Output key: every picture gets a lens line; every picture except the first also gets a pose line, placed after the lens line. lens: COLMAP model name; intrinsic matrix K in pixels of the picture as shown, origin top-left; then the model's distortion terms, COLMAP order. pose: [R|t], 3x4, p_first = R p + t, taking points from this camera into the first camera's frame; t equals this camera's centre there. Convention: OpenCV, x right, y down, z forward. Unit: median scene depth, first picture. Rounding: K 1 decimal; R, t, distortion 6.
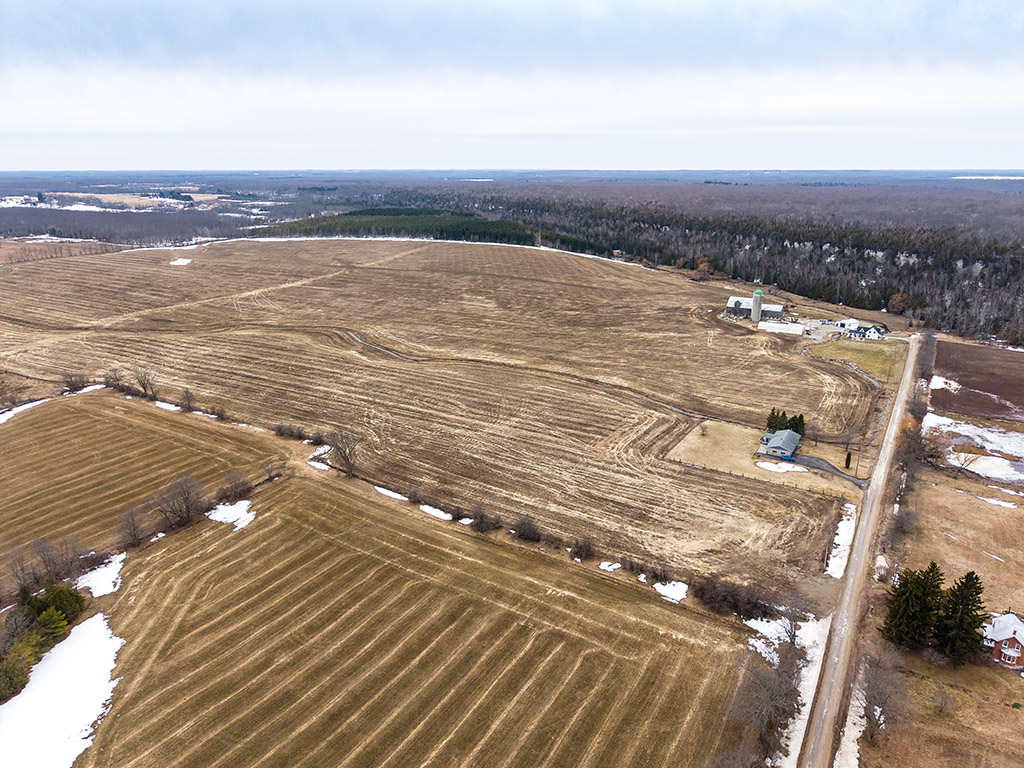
lens RADIAL K [[685.7, 0, 507.8], [0, 685.7, 385.5], [0, 0, 1]] dist [0.049373, -0.061550]
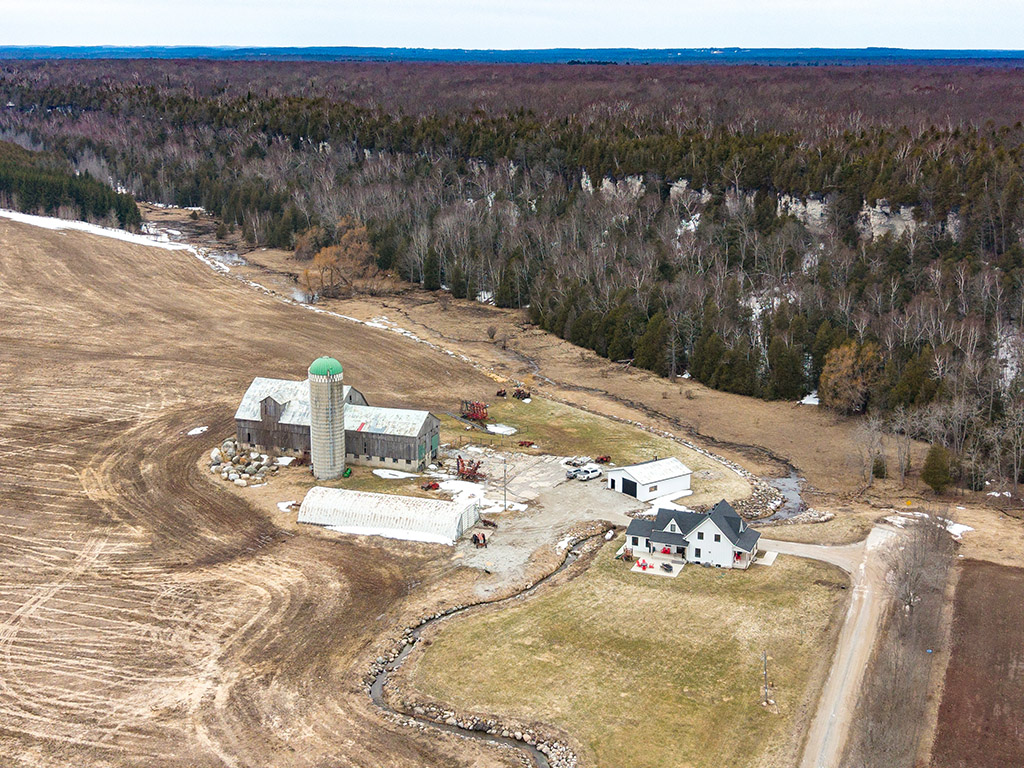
lens RADIAL K [[1364.1, 0, 512.0], [0, 1364.1, 384.0], [0, 0, 1]] dist [0.120377, -0.067814]
pose [[0.981305, -0.041977, 0.187828, 0.436780], [0.054180, 0.996708, -0.060313, -0.122404], [-0.184678, 0.069362, 0.980348, 0.637859]]
